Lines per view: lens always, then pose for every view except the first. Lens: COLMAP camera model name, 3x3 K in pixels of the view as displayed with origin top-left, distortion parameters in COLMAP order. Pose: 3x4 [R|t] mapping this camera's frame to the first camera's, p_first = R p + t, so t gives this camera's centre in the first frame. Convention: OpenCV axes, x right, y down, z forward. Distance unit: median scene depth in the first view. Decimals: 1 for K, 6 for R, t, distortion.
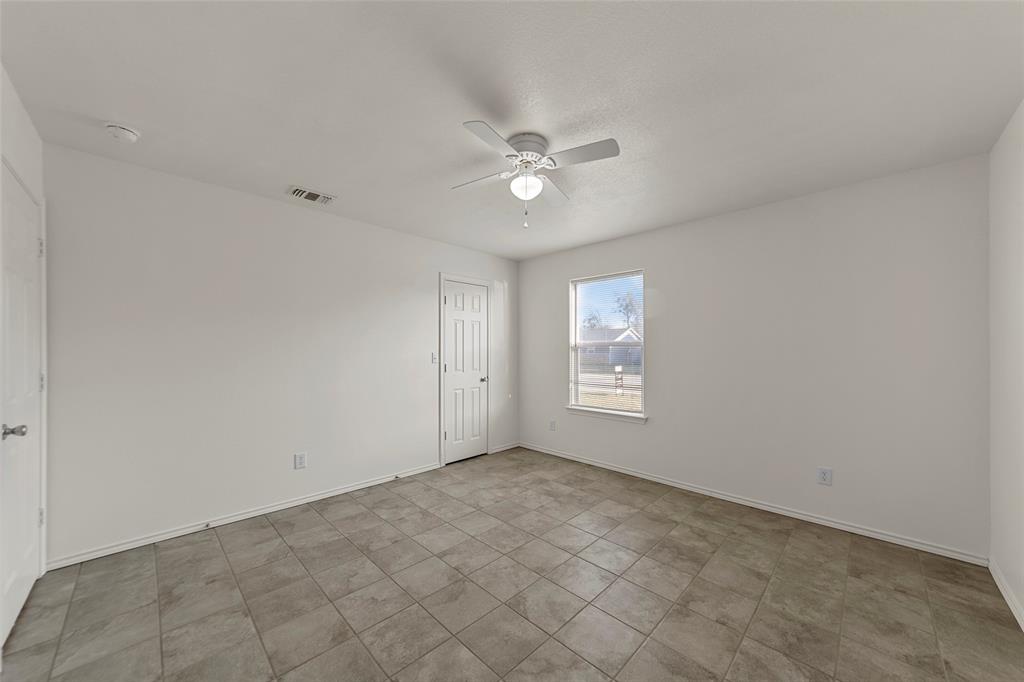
lens RADIAL K [[367.9, 0, 512.6], [0, 367.9, 348.1], [0, 0, 1]] dist [0.009404, -0.004791]
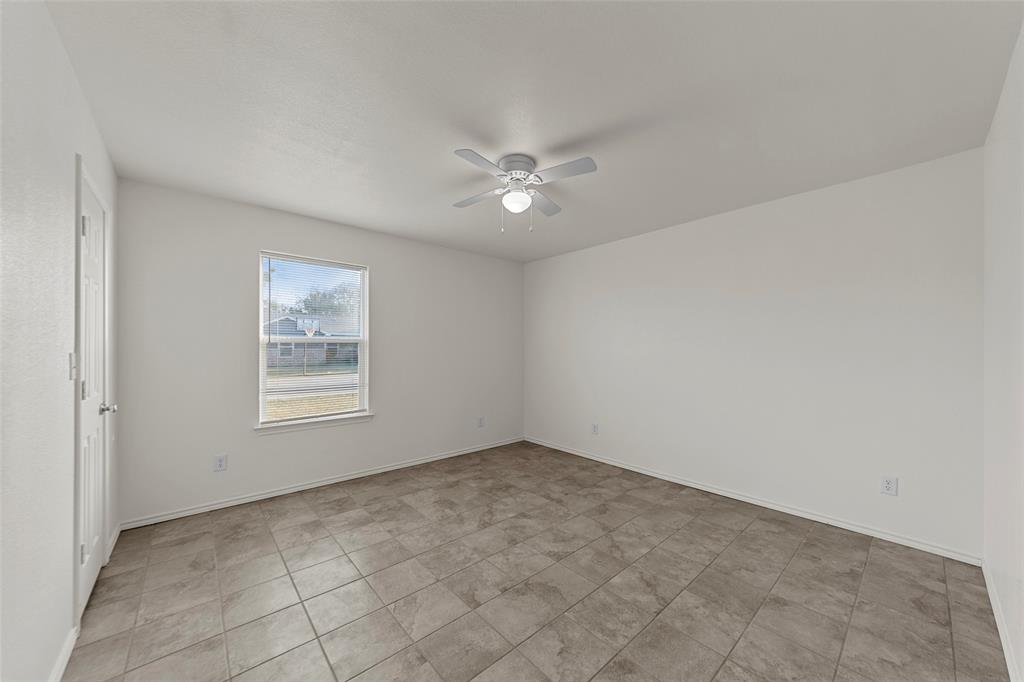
lens RADIAL K [[367.9, 0, 512.6], [0, 367.9, 348.1], [0, 0, 1]] dist [0.009404, -0.004791]
pose [[0.071320, -0.002279, 0.997451, -0.746442], [-0.006274, 0.999977, 0.002734, 0.003419], [-0.997434, -0.006452, 0.071304, 0.656276]]
